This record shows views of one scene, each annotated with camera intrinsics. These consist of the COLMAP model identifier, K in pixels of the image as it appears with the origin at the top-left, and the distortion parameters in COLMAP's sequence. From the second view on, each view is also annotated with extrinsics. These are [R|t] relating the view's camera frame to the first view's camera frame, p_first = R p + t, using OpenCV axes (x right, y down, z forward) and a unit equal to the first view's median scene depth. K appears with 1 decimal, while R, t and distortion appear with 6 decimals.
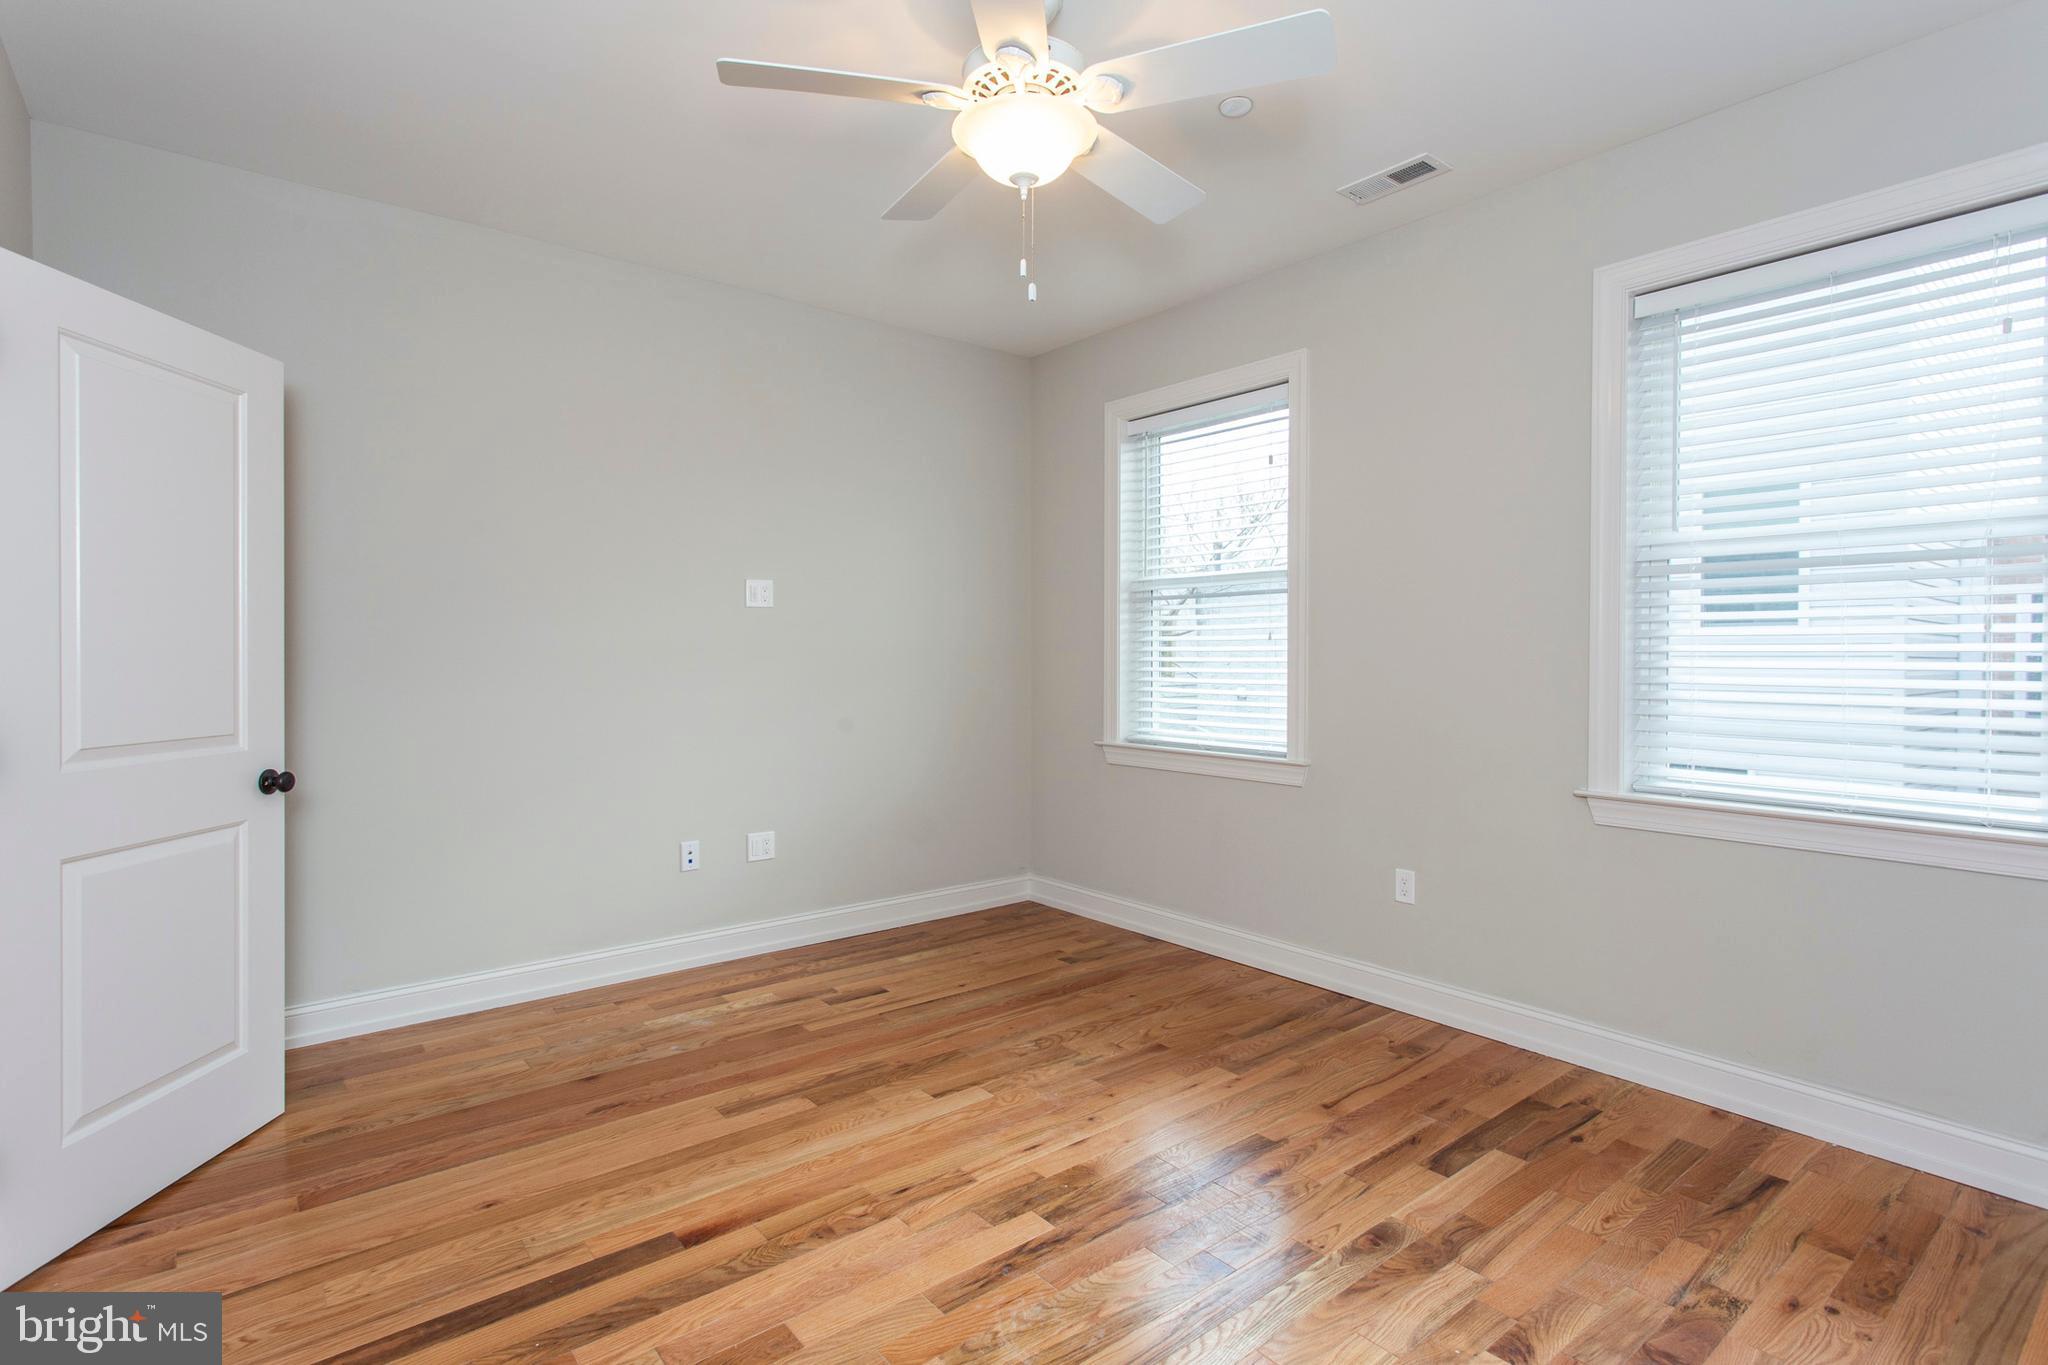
lens RADIAL K [[979.8, 0, 991.5], [0, 979.8, 665.3], [0, 0, 1]] dist [0.001101, 0.001809]
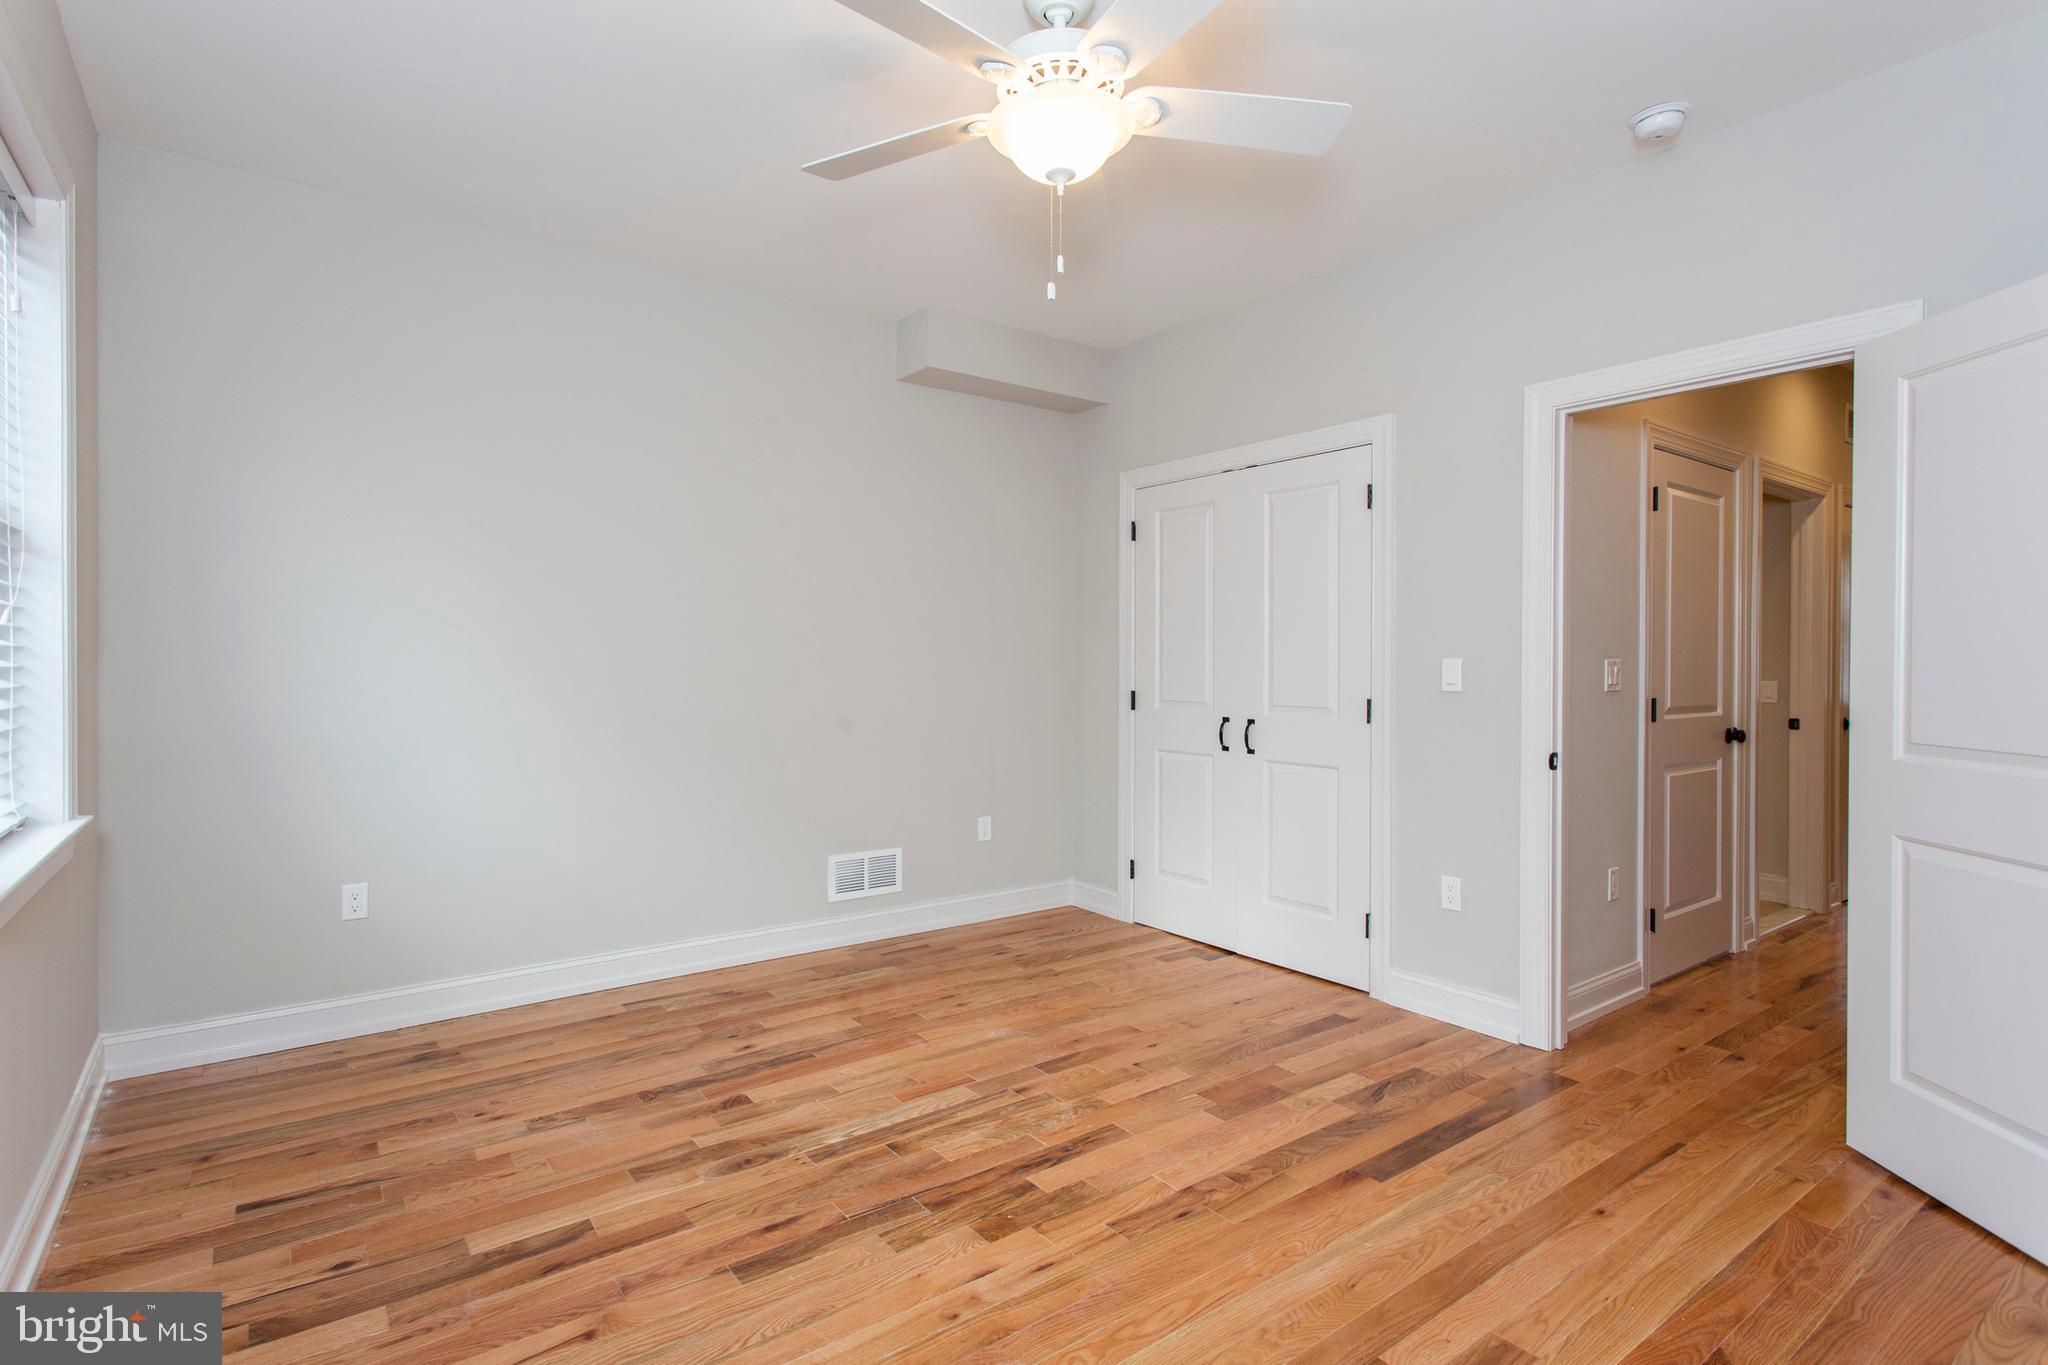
lens RADIAL K [[979.8, 0, 991.5], [0, 979.8, 665.3], [0, 0, 1]] dist [0.001101, 0.001809]
pose [[-0.999120, -0.004973, 0.041642, 0.059373], [-0.004190, 0.999813, 0.018875, -0.012465], [-0.041729, 0.018684, -0.998954, 2.016922]]
